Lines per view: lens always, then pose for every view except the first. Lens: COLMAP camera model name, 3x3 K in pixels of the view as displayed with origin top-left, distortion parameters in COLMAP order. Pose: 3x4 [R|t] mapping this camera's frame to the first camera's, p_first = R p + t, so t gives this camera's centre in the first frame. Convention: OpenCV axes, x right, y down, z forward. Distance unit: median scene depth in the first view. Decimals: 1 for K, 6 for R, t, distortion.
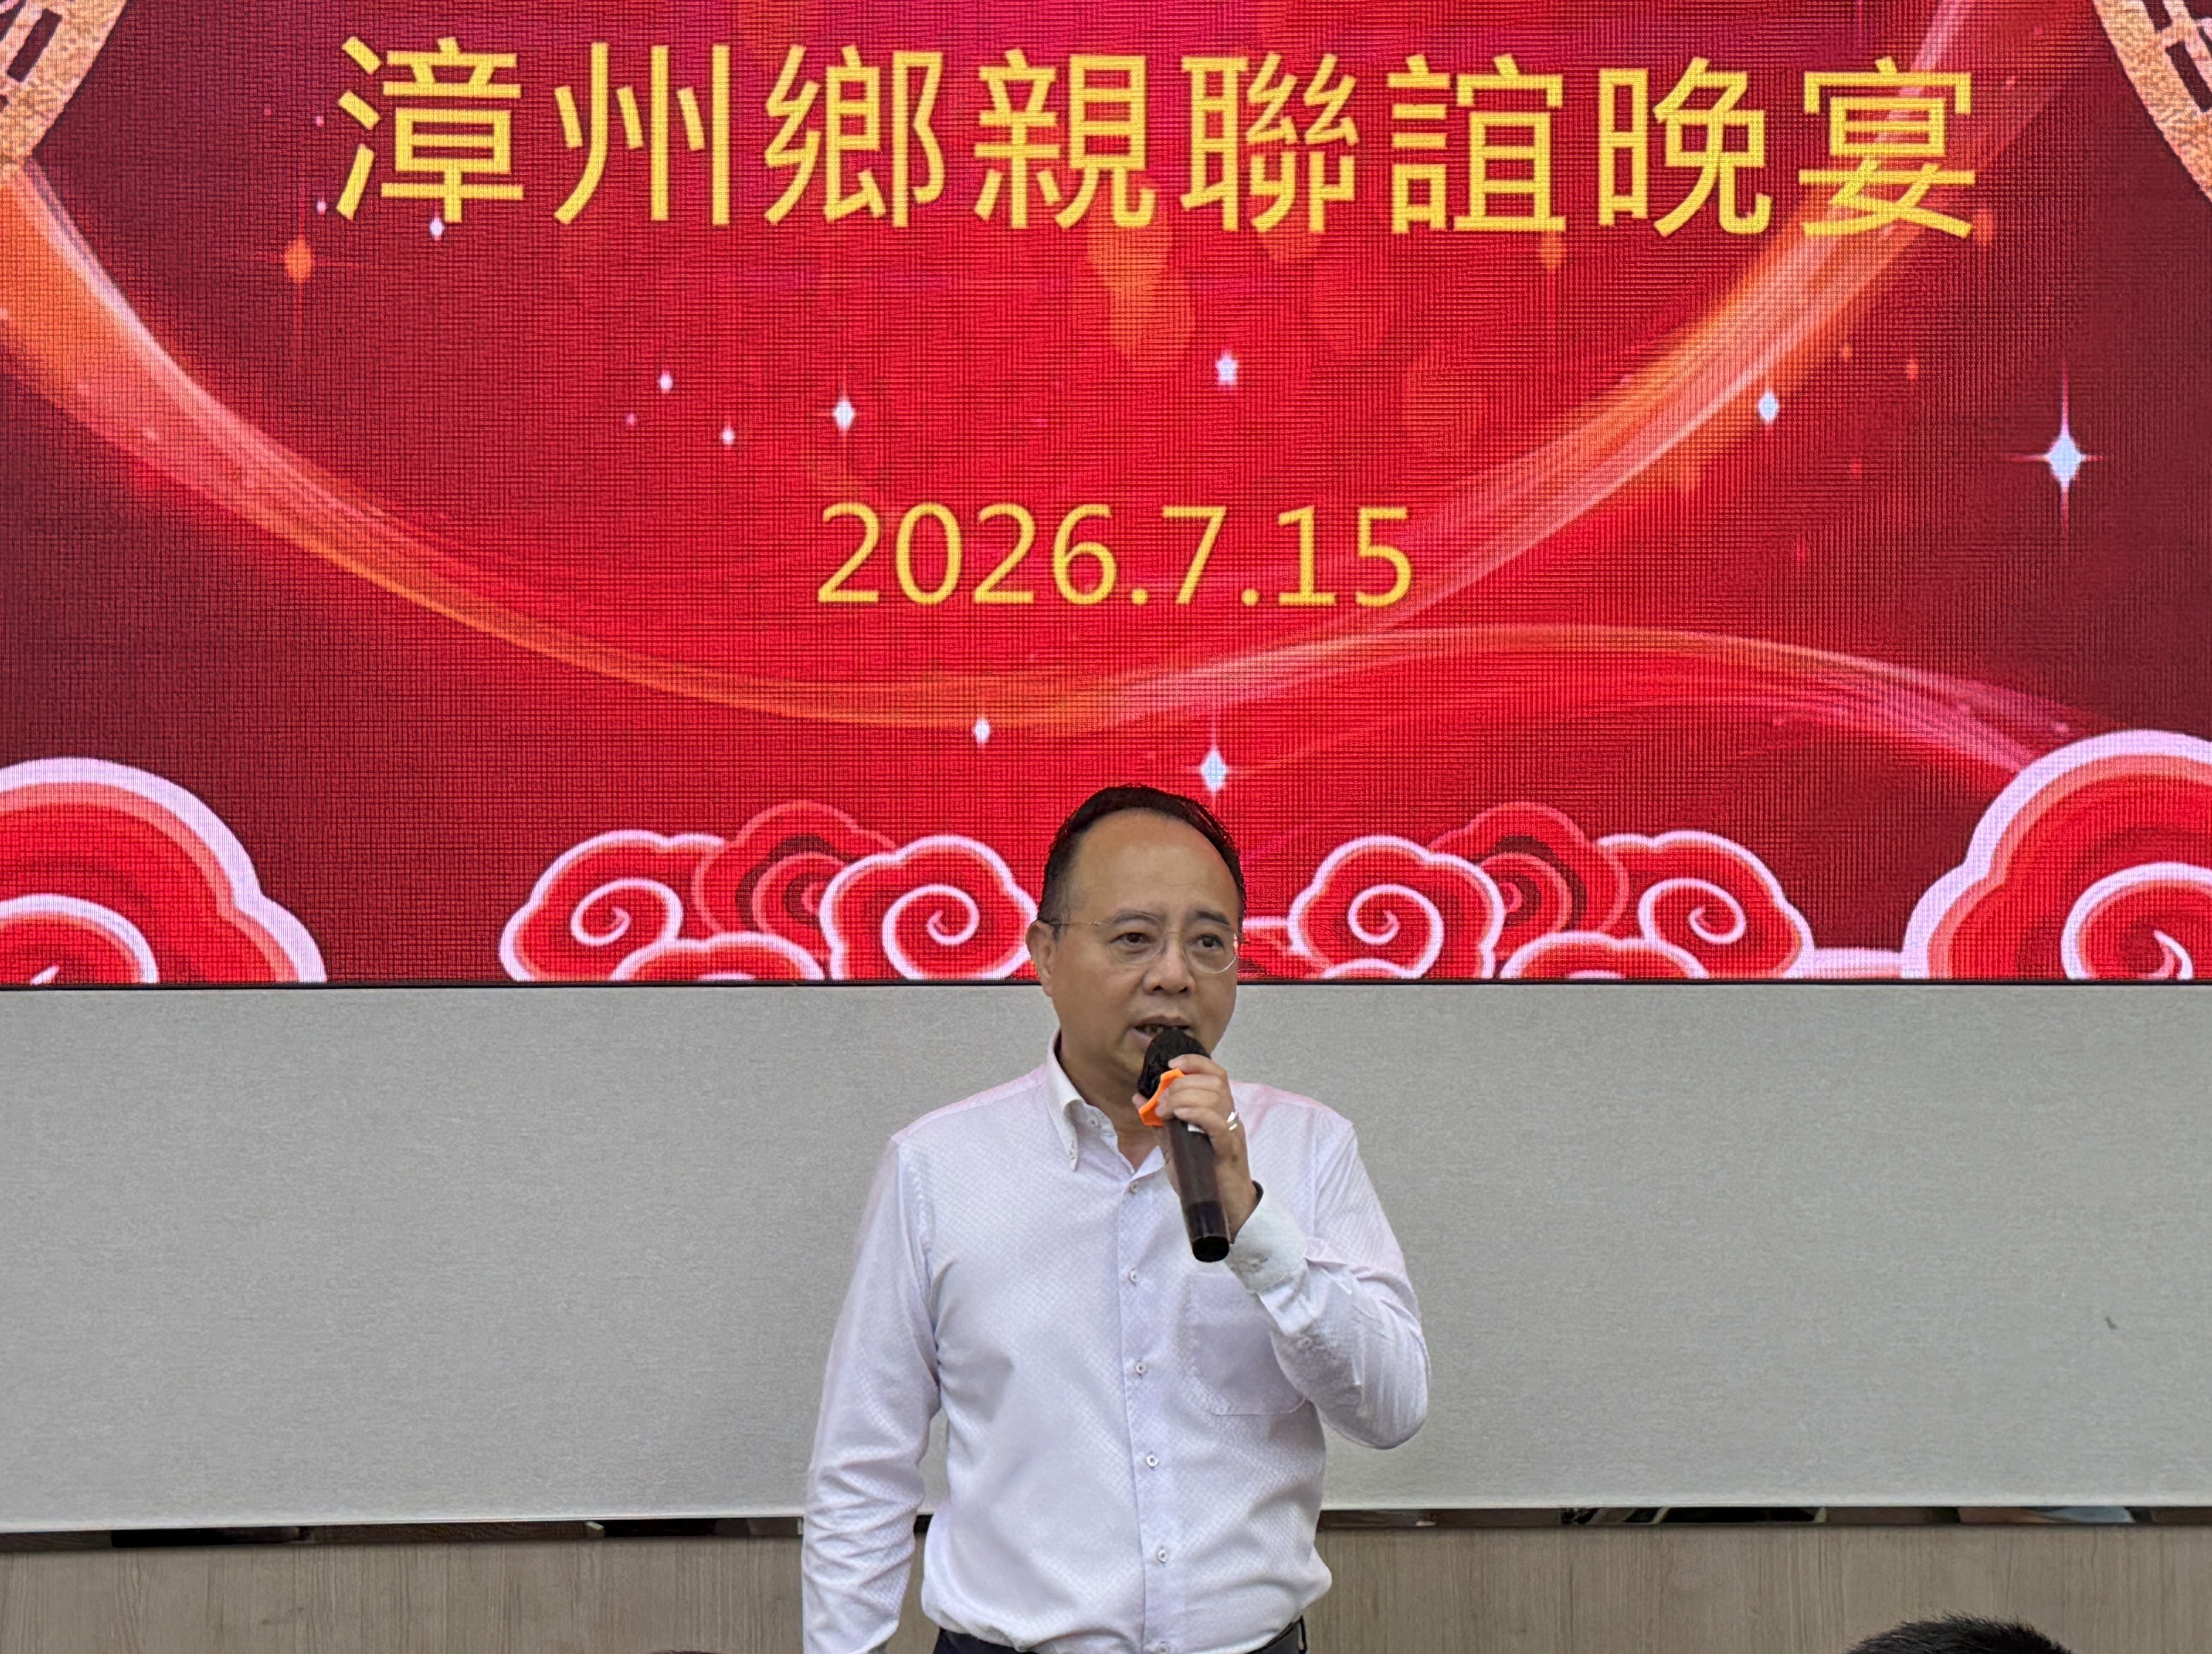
lens RADIAL K [[2898.5, 0, 1106.0], [0, 2898.5, 827.0], [0, 0, 1]] dist [0.102544, 0.019490]
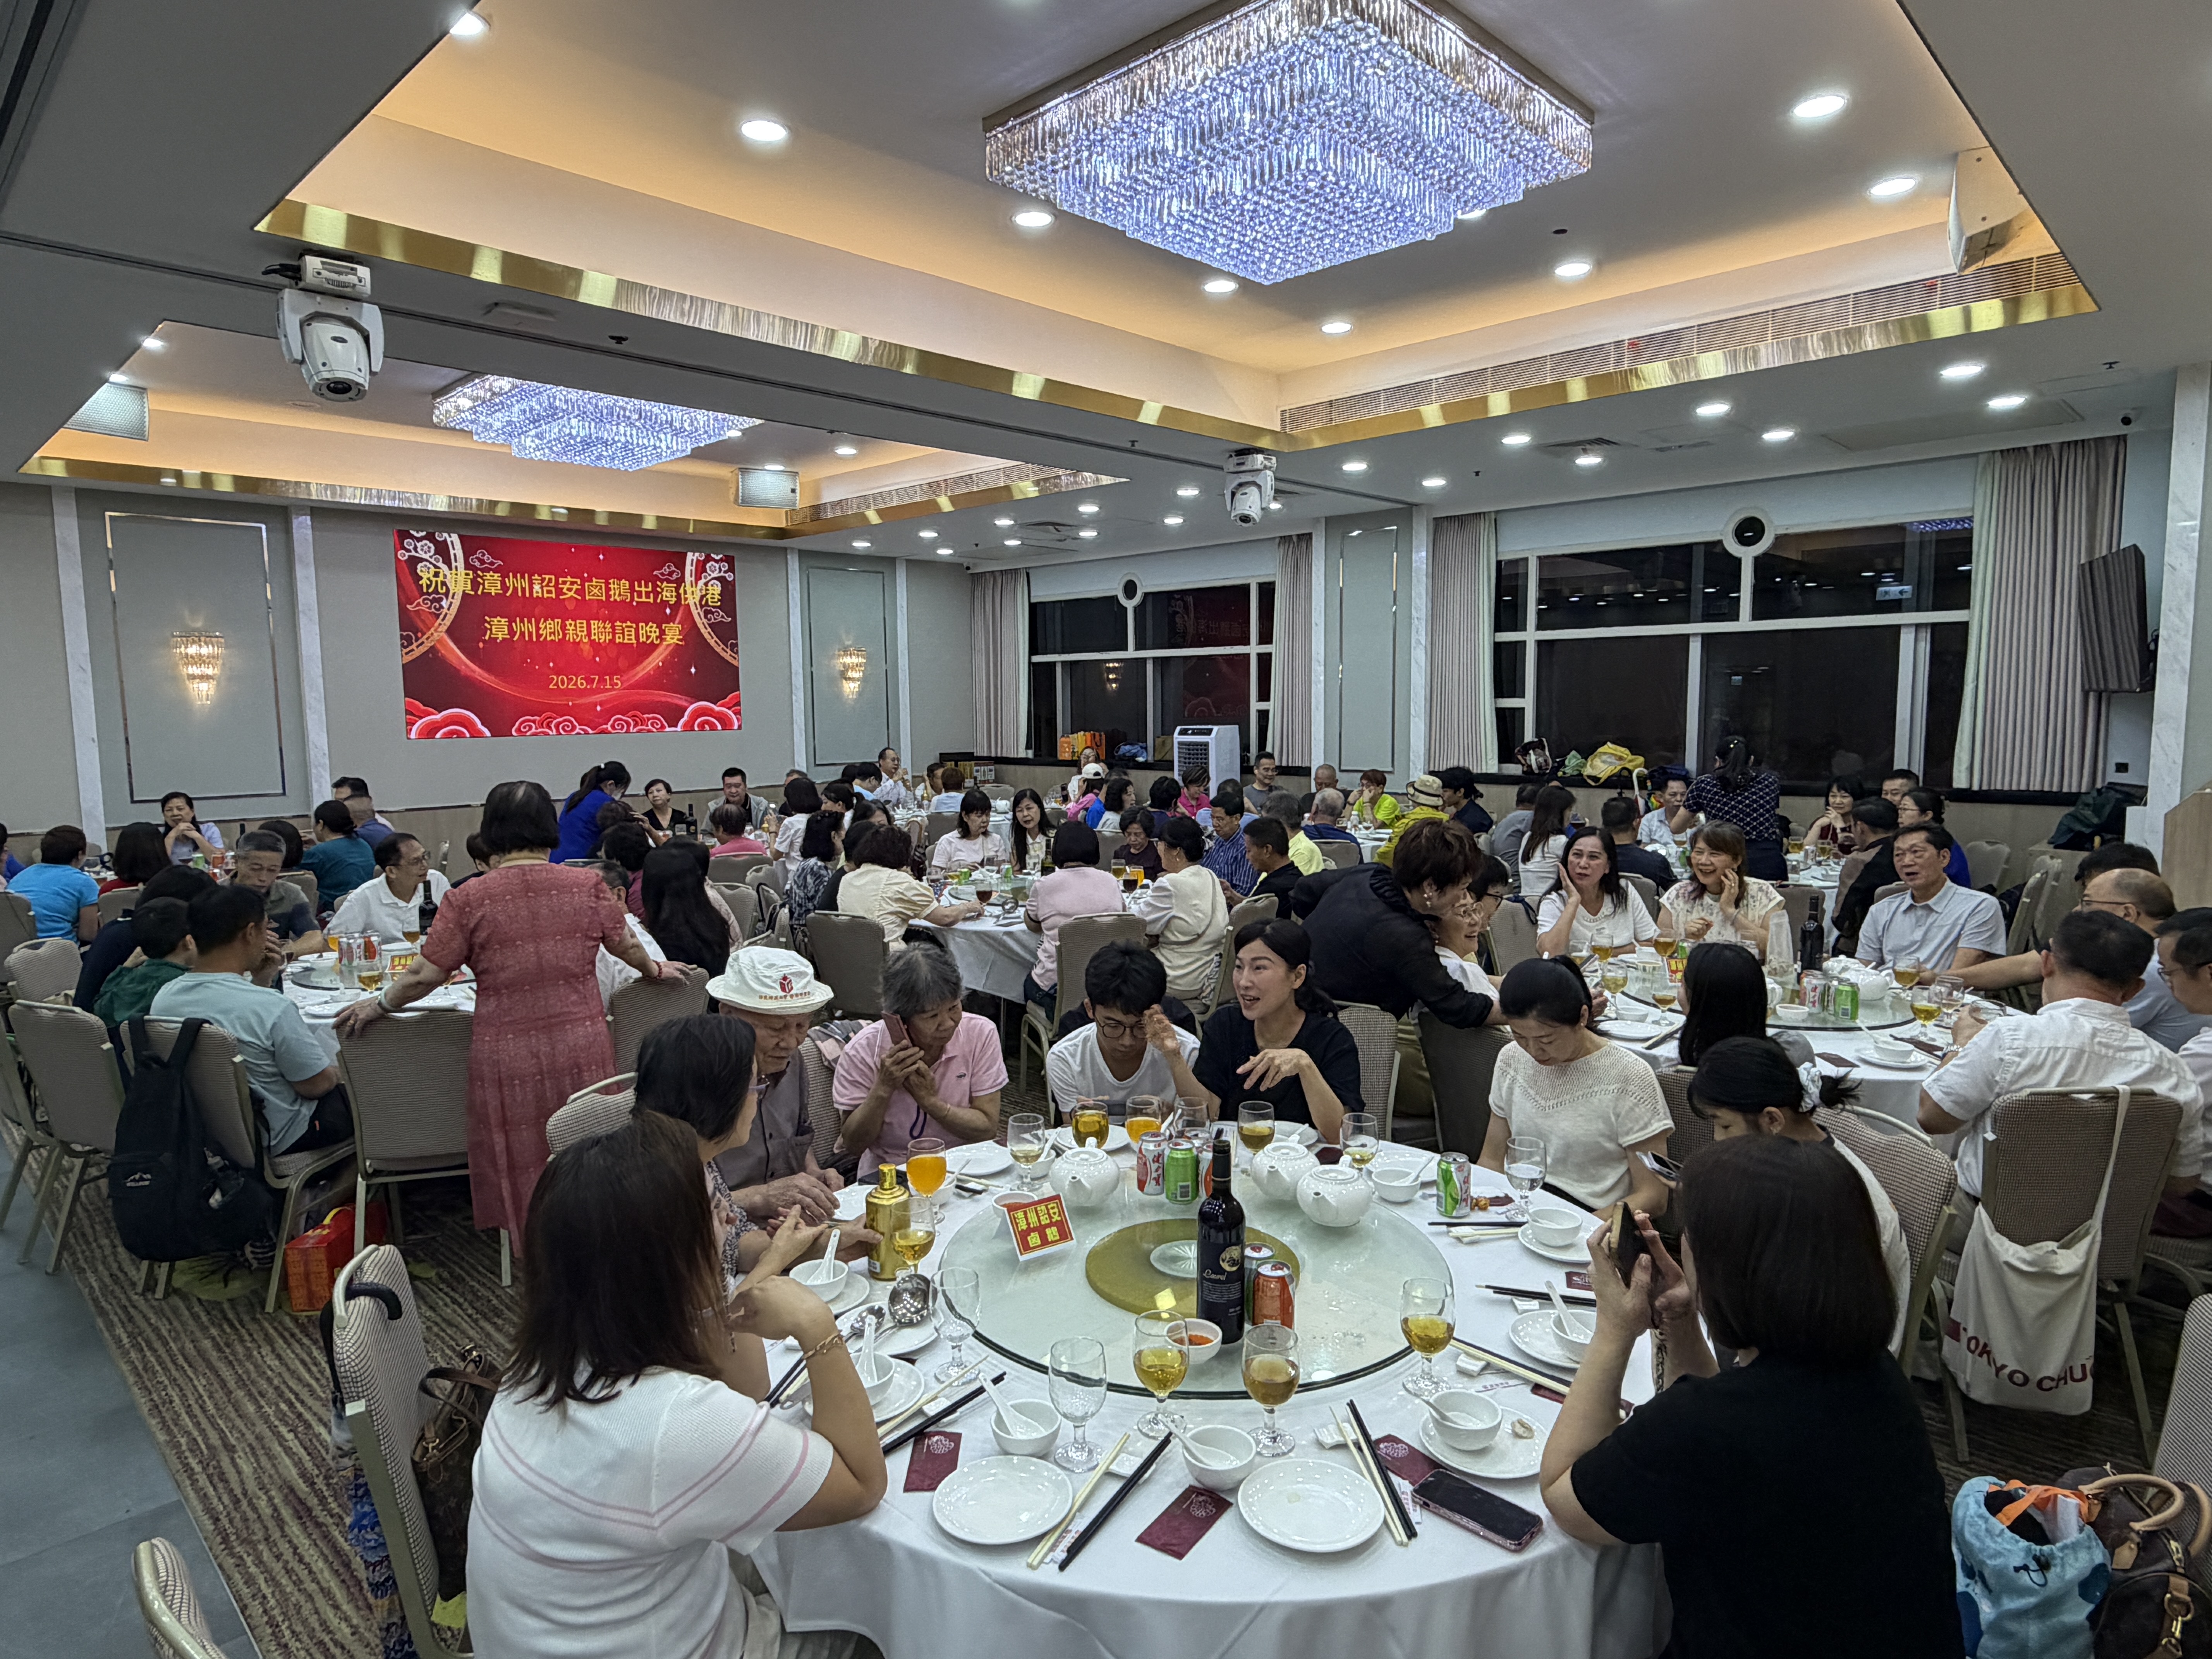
lens RADIAL K [[1273.0, 0, 1106.0], [0, 1273.0, 829.5], [0, 0, 1]] dist [-0.000217, 0.000013]
pose [[0.739230, -0.074979, 0.669266, -1.341614], [0.003912, 0.994244, 0.107066, -0.058693], [-0.673442, -0.076528, 0.735269, -2.650648]]
